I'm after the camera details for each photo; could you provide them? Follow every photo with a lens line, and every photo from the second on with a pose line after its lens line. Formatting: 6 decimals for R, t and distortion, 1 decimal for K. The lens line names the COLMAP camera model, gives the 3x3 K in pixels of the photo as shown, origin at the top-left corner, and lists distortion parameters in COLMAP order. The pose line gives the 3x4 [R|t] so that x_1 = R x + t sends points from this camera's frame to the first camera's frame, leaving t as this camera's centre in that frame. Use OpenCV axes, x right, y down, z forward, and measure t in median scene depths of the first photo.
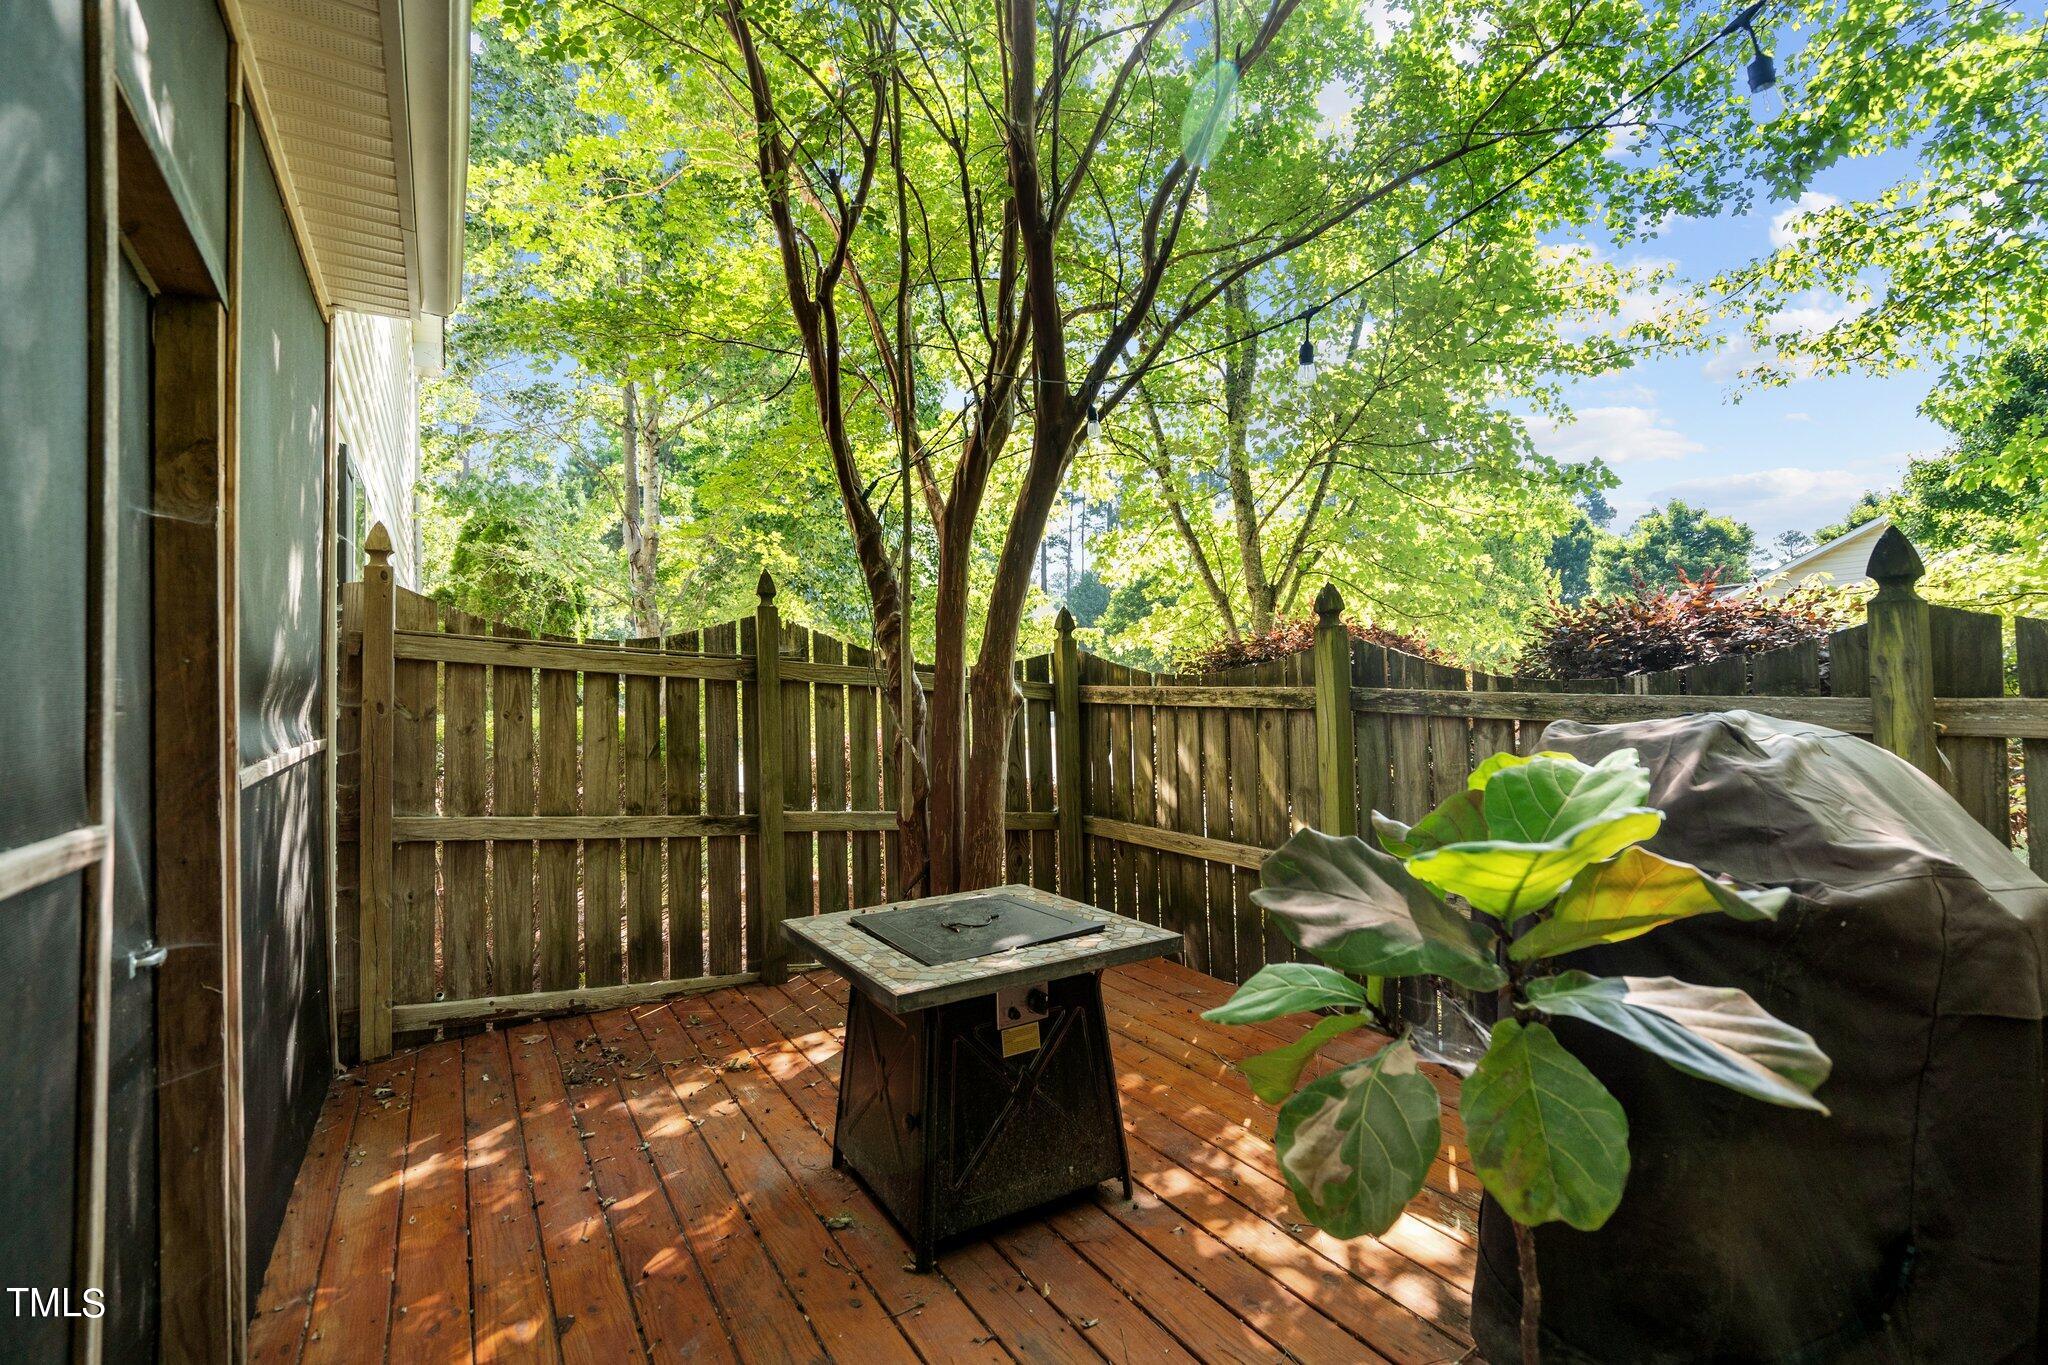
lens RADIAL K [[939.0, 0, 1023.0], [0, 939.0, 690.9], [0, 0, 1]] dist [0.000028, 0.000099]
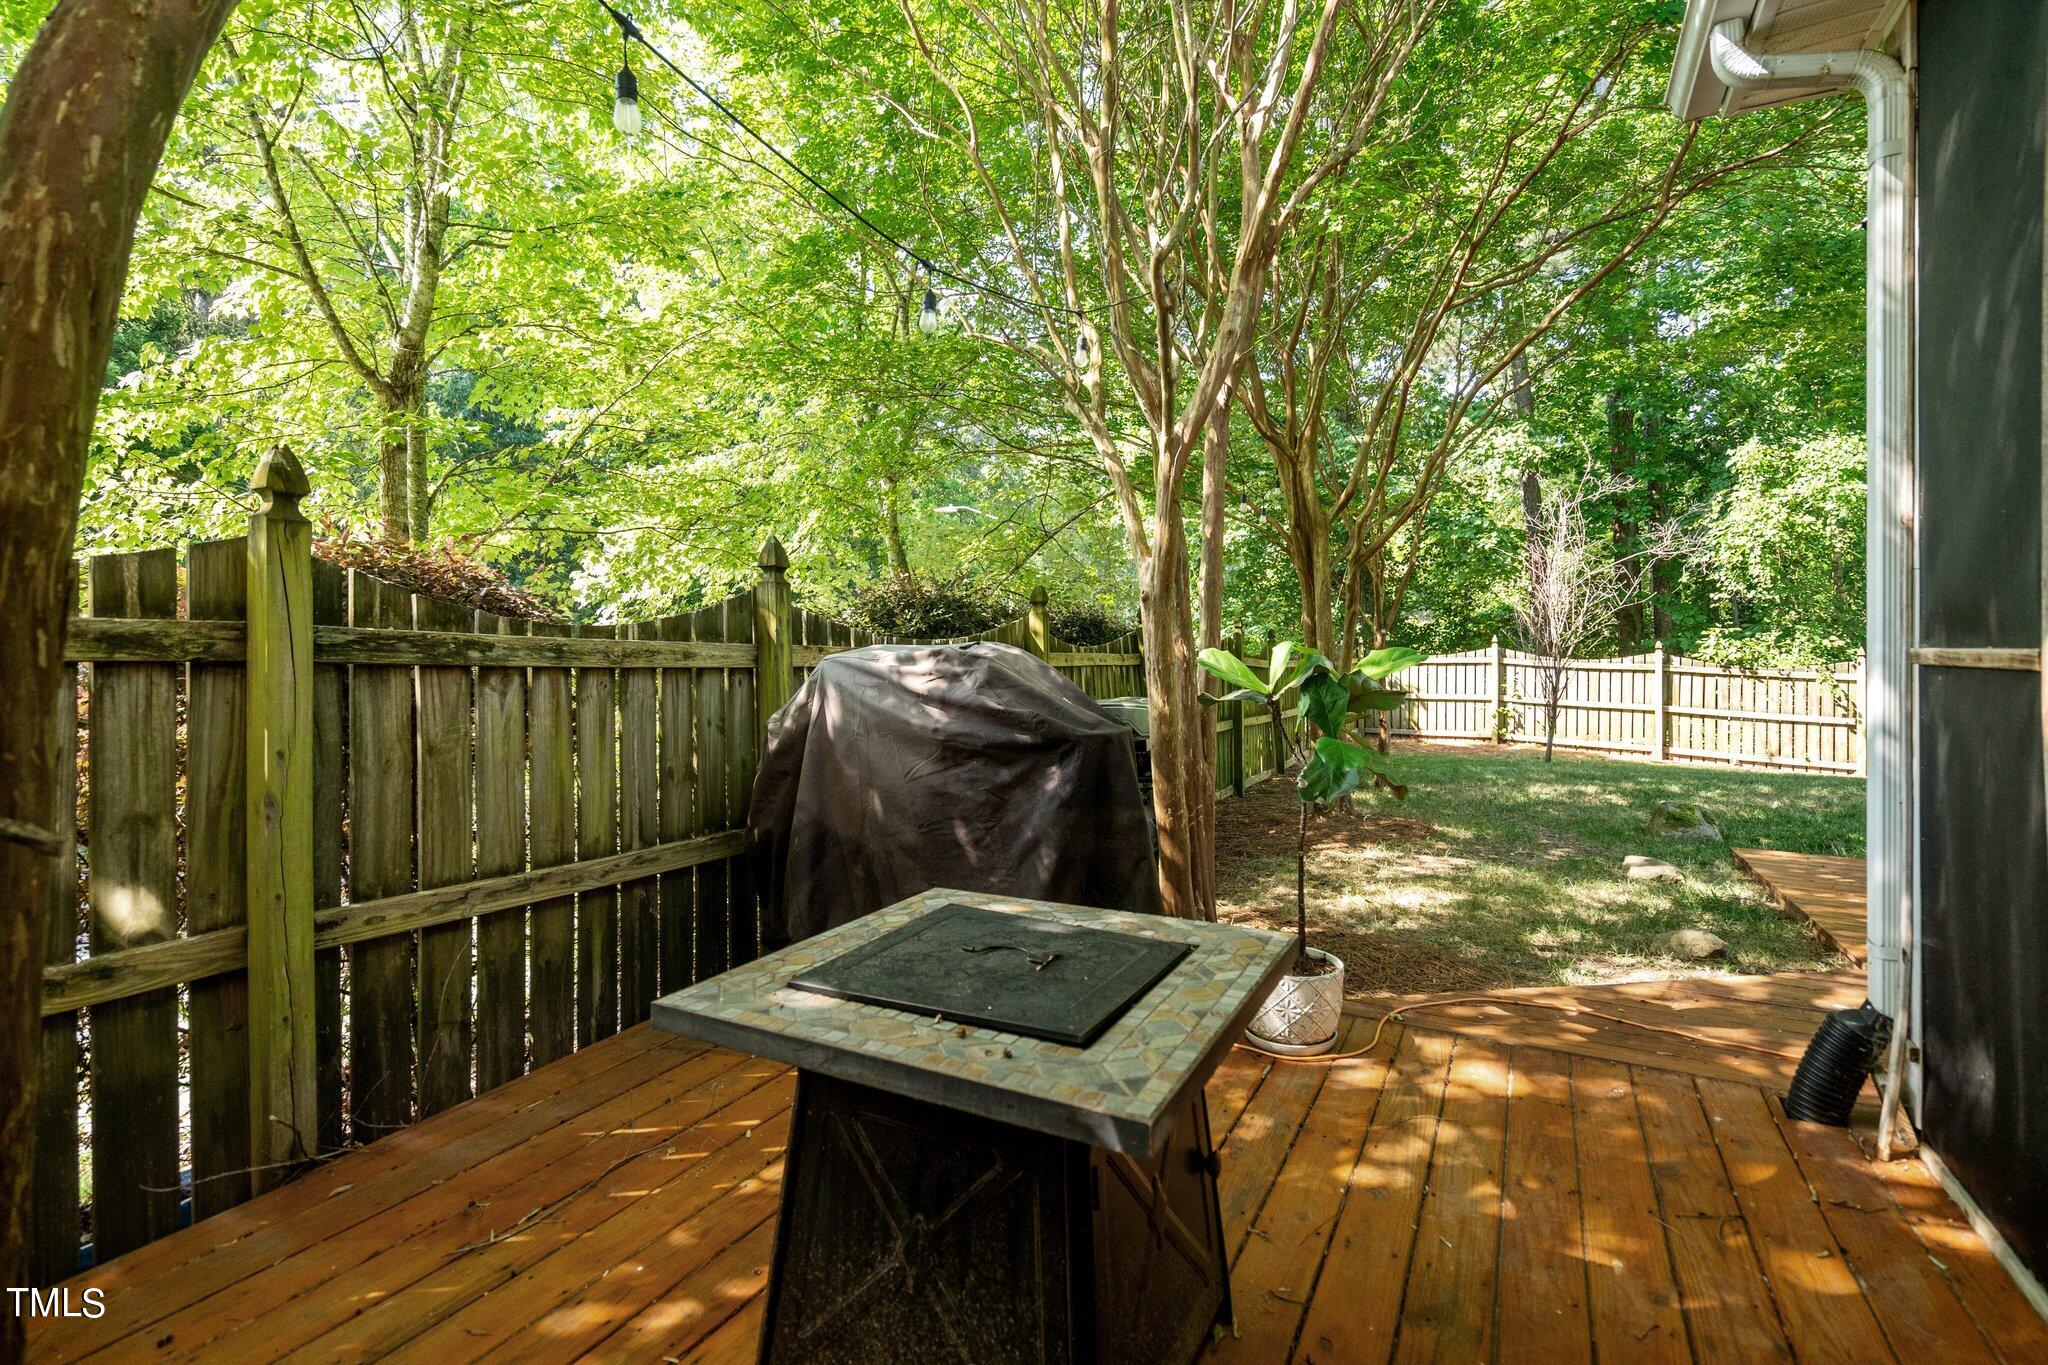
lens RADIAL K [[939.0, 0, 1023.0], [0, 939.0, 690.9], [0, 0, 1]] dist [0.000028, 0.000099]
pose [[-0.480516, -0.009959, 0.876930, -0.479009], [0.026164, 0.999328, 0.025686, 0.042263], [-0.876596, 0.035286, -0.479932, 1.012483]]
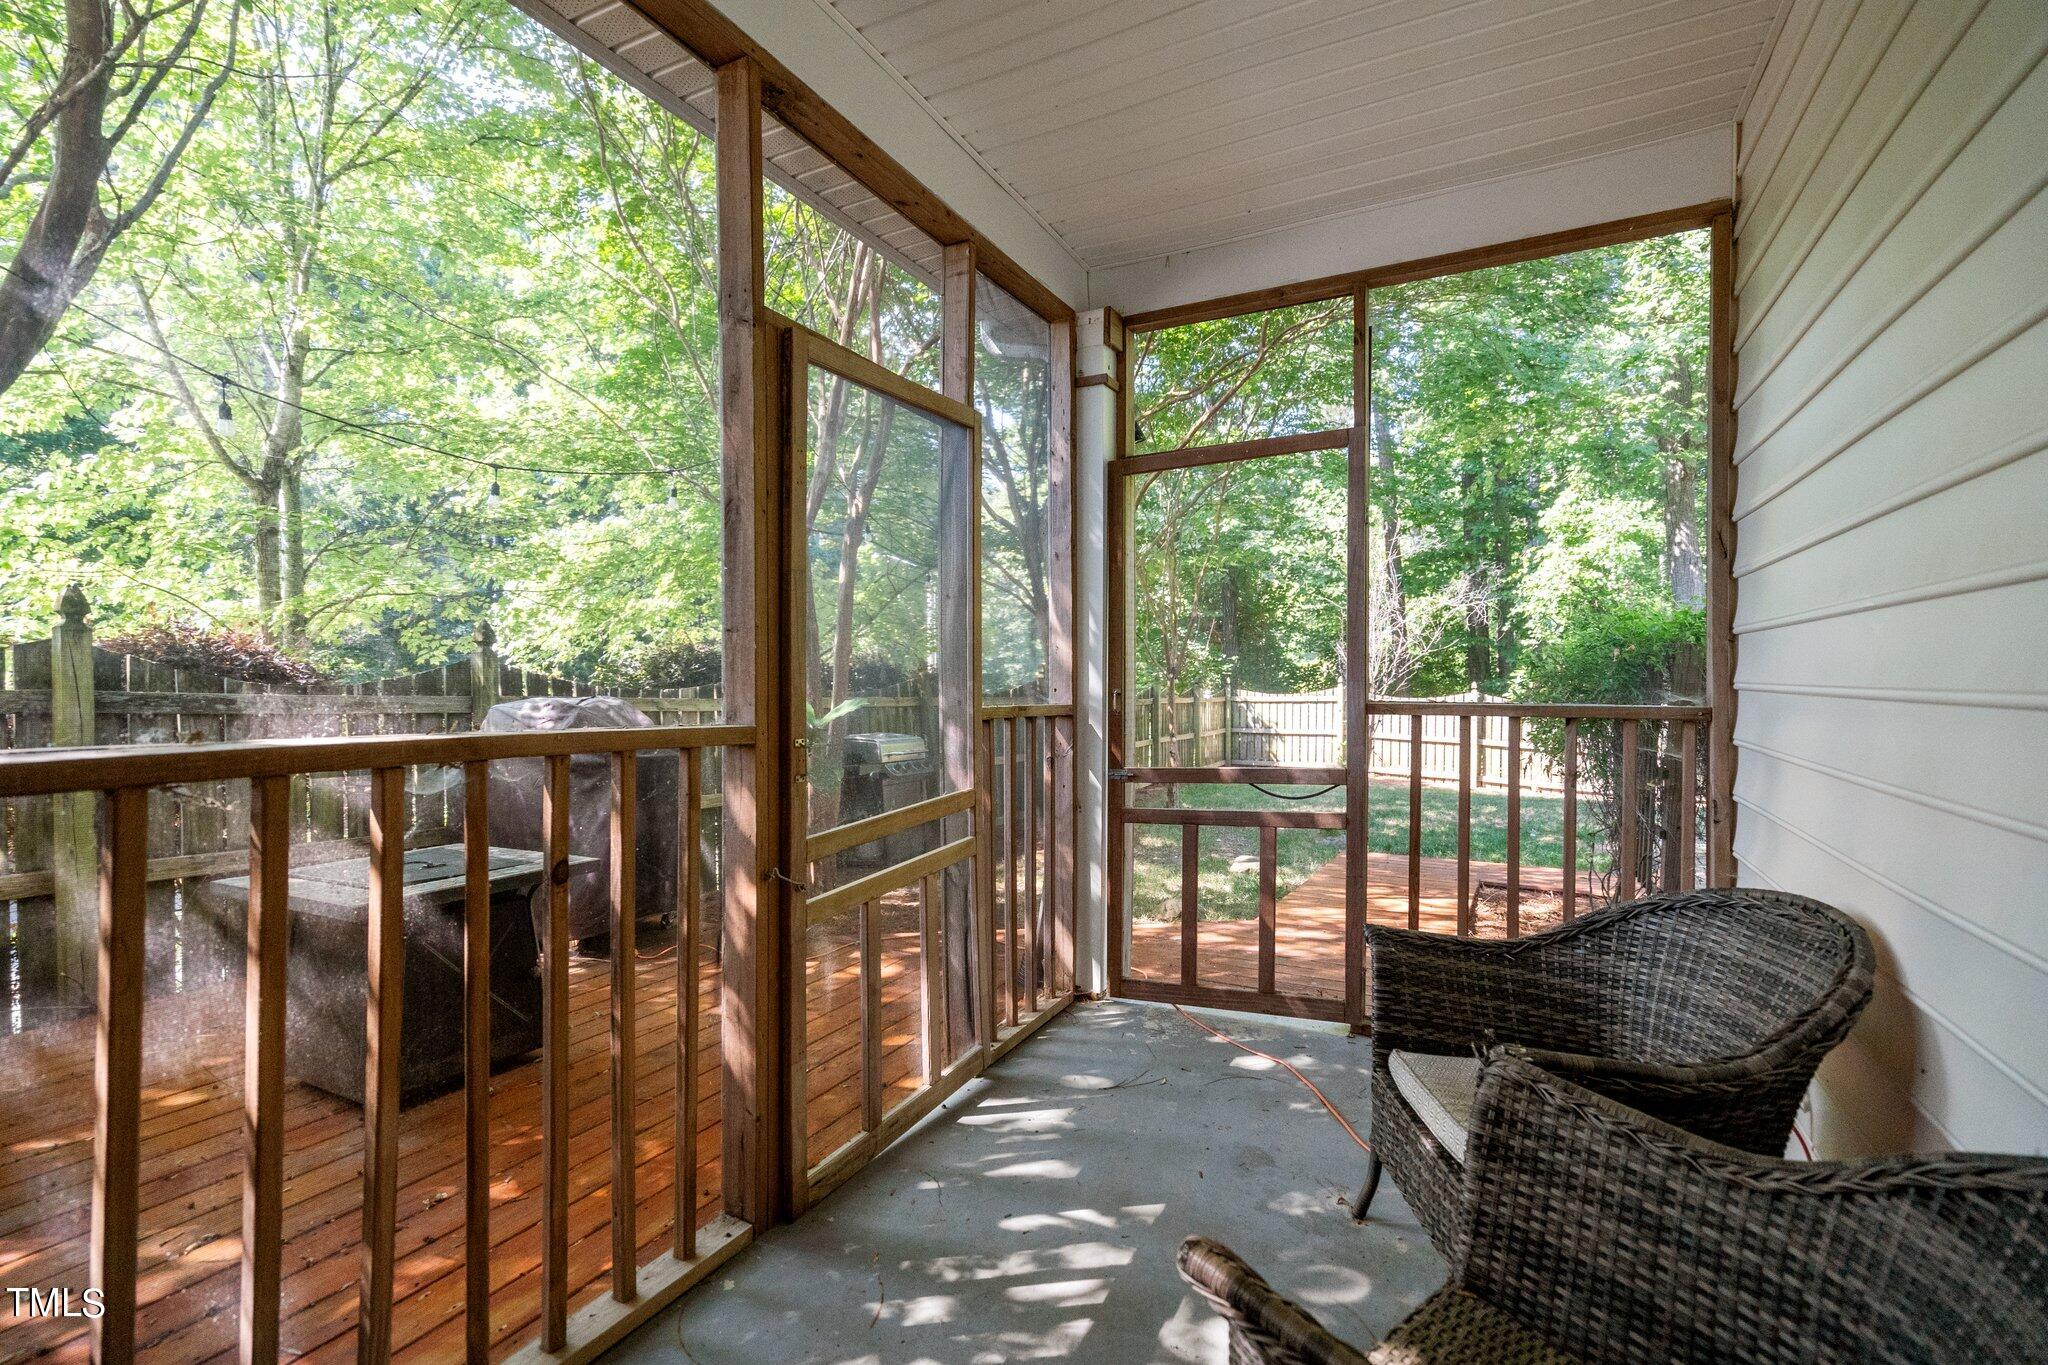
lens RADIAL K [[919.1, 0, 1029.9], [0, 919.1, 741.9], [0, 0, 1]] dist [-0.002052, 0.000228]
pose [[-0.503554, -0.023143, 0.863654, -1.183028], [0.027544, 0.998703, 0.042821, 0.043475], [-0.863525, 0.045351, -0.502263, 0.711558]]
